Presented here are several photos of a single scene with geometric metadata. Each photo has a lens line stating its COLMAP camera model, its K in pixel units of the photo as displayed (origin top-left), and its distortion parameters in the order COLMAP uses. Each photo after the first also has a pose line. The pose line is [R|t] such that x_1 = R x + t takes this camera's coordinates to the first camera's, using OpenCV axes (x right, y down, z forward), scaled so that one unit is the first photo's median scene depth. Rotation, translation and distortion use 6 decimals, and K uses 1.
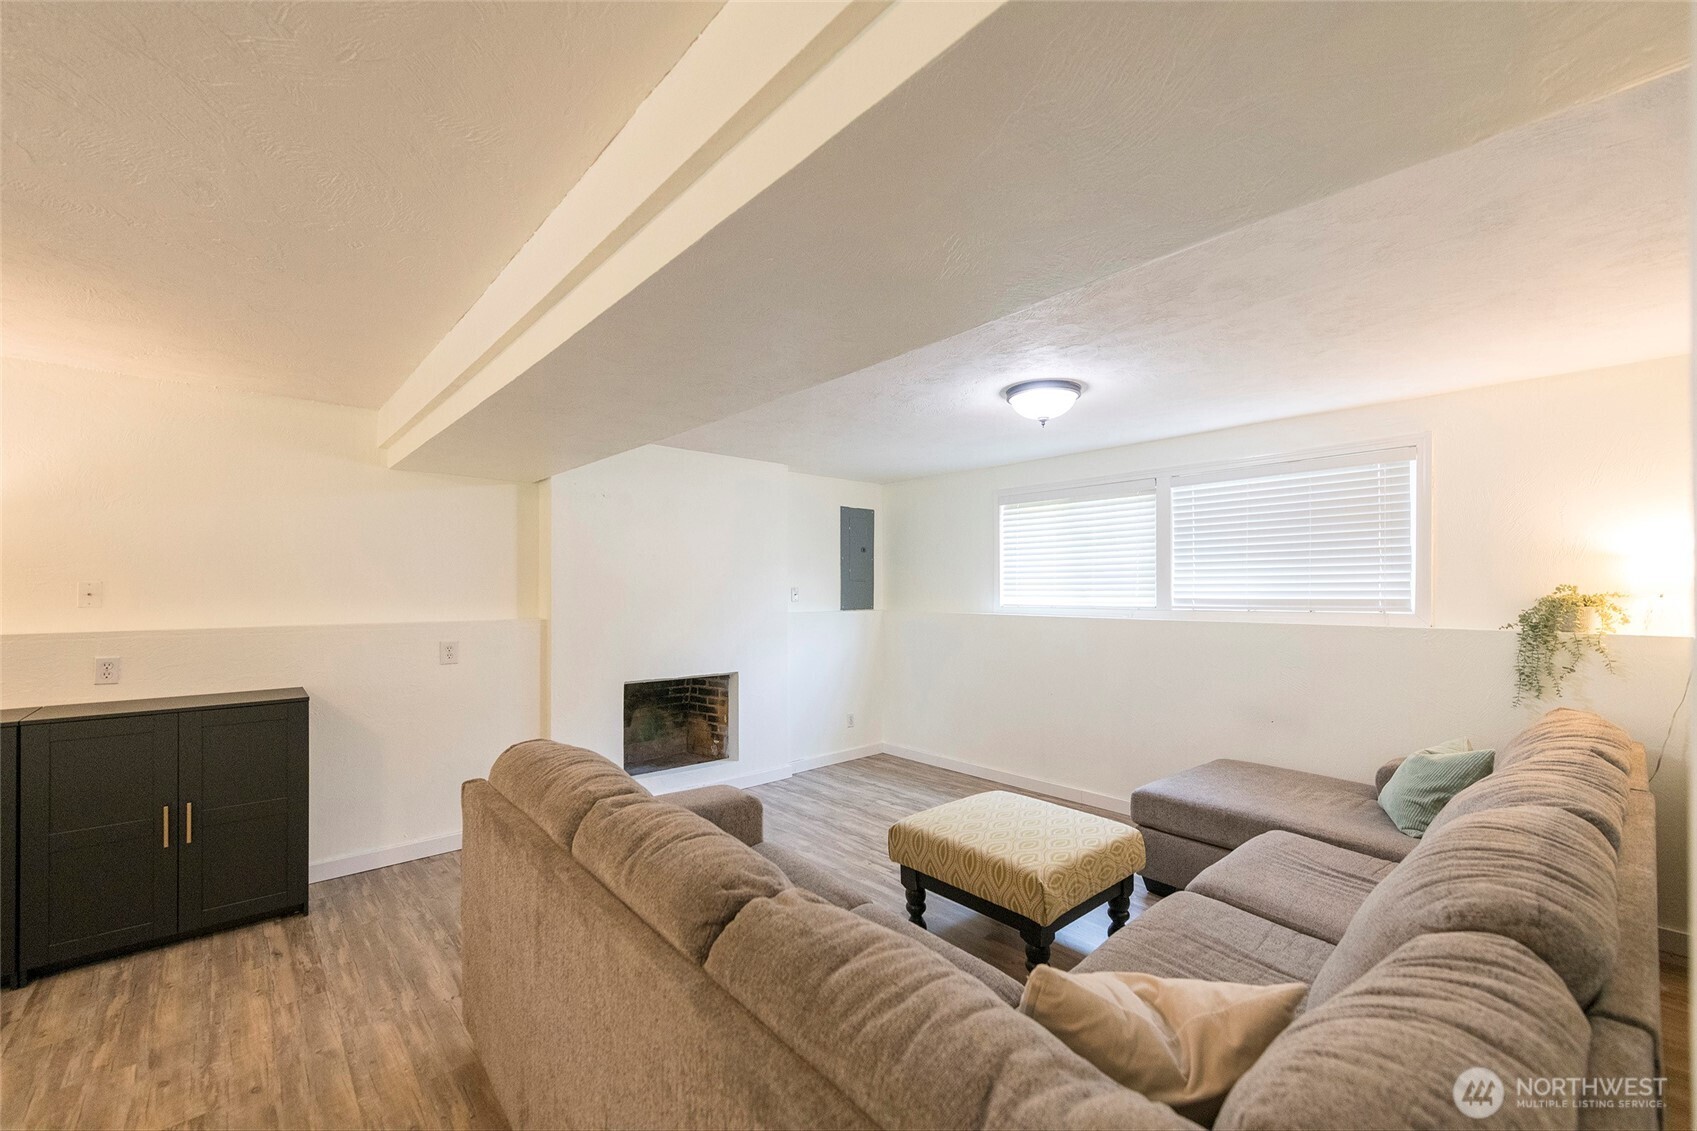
lens RADIAL K [[683.1, 0, 843.3], [0, 683.1, 583.3], [0, 0, 1]] dist [0.000084, -0.000172]
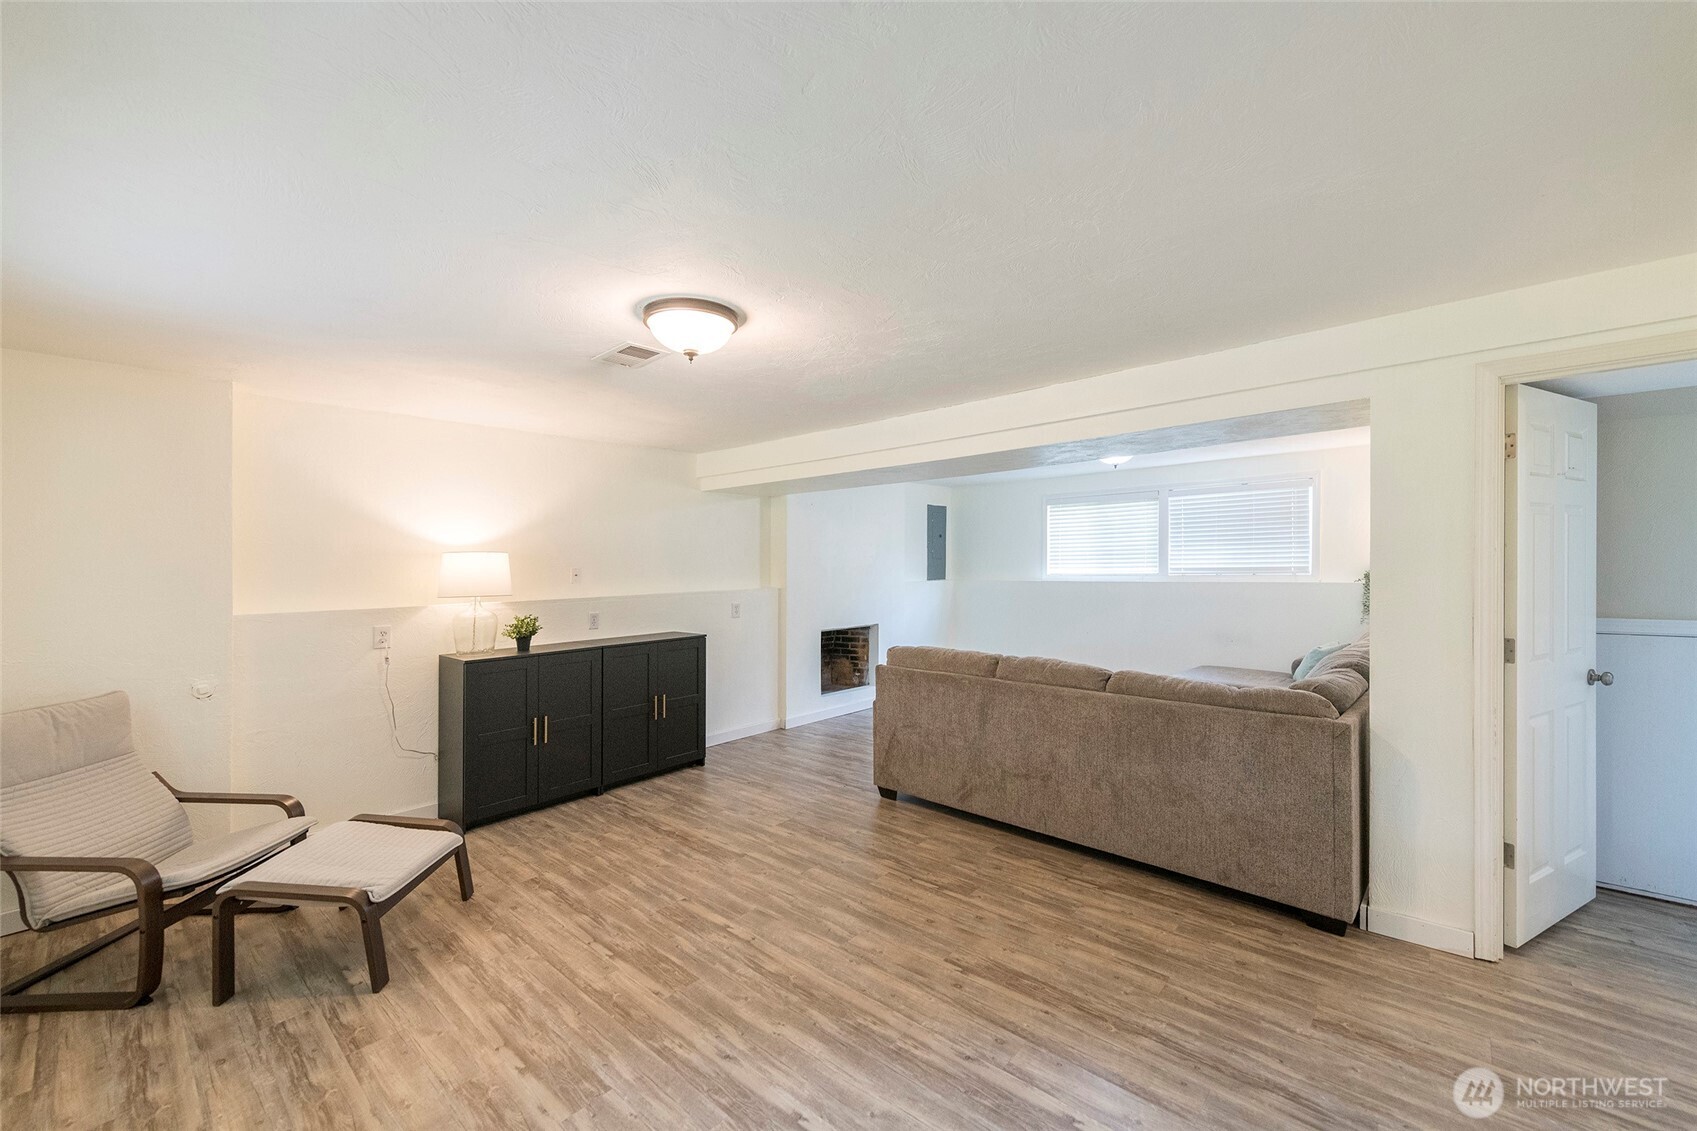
lens RADIAL K [[674.9, 0, 863.5], [0, 674.9, 573.2], [0, 0, 1]] dist [0.000274, 0.000082]
pose [[0.992740, -0.015868, 0.119230, -0.389223], [0.013247, 0.999654, 0.022738, -0.010010], [-0.119549, -0.020993, 0.992606, -0.443028]]
